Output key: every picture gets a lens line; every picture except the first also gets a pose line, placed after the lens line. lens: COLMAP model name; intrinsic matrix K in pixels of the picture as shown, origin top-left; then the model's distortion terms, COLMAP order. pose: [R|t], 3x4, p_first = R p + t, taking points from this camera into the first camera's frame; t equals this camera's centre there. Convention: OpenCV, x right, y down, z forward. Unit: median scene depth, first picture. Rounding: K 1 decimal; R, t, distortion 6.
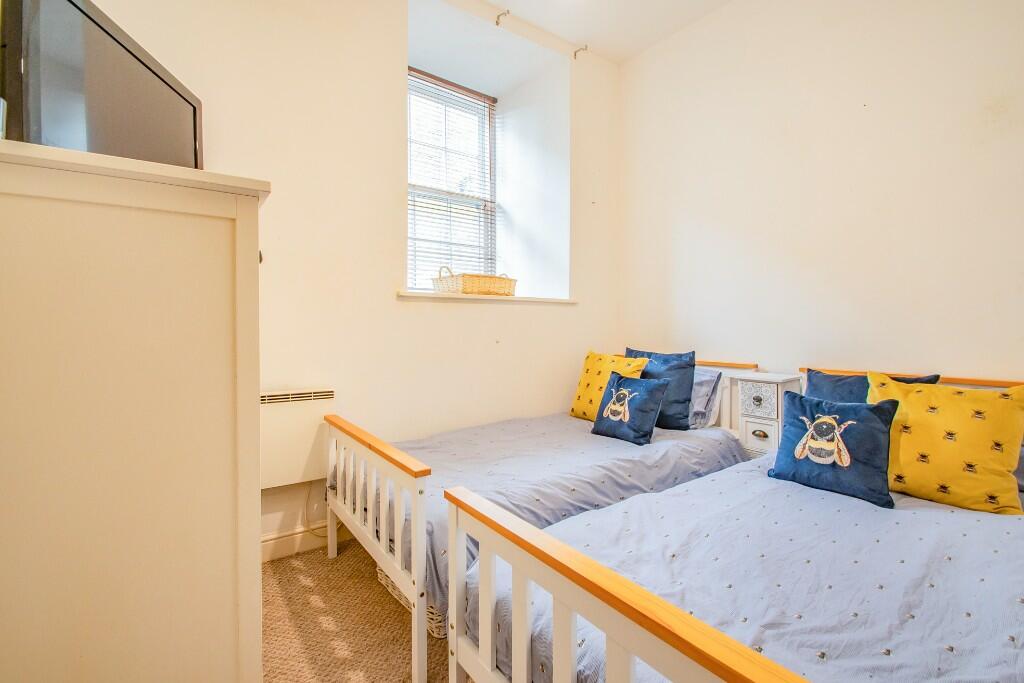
lens RADIAL K [[458.7, 0, 518.6], [0, 458.7, 336.4], [0, 0, 1]] dist [0.008841, -0.013187]
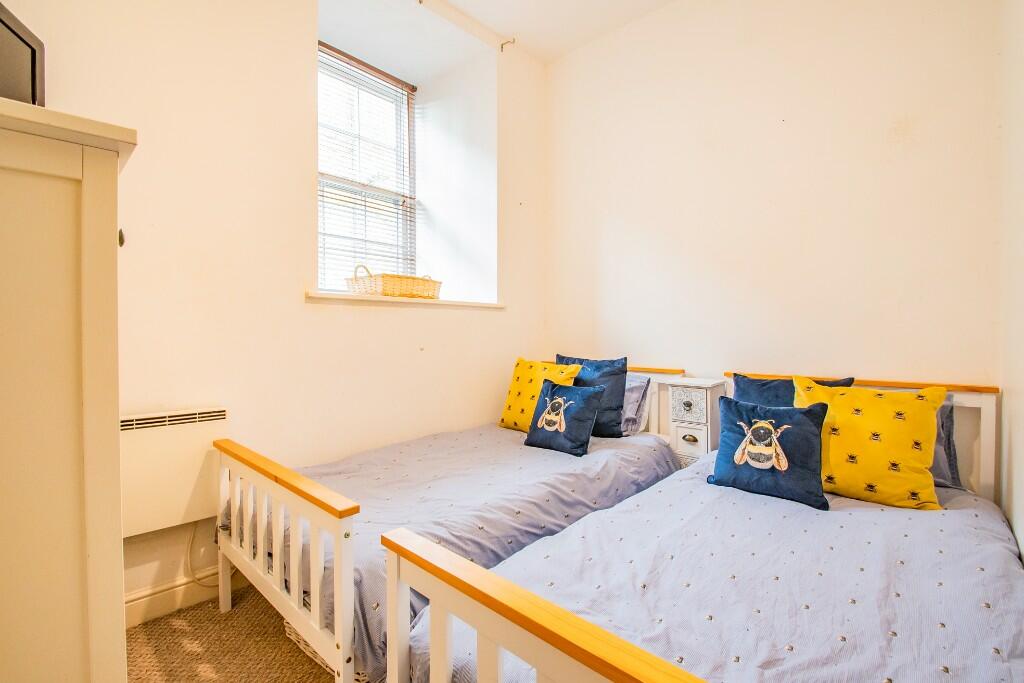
lens RADIAL K [[458.7, 0, 516.3], [0, 458.7, 341.0], [0, 0, 1]] dist [0.008841, -0.013187]
pose [[0.982244, -0.004273, 0.187559, -0.050792], [0.004698, 0.999987, -0.001820, -0.002951], [-0.187549, 0.002669, 0.982252, 0.103133]]
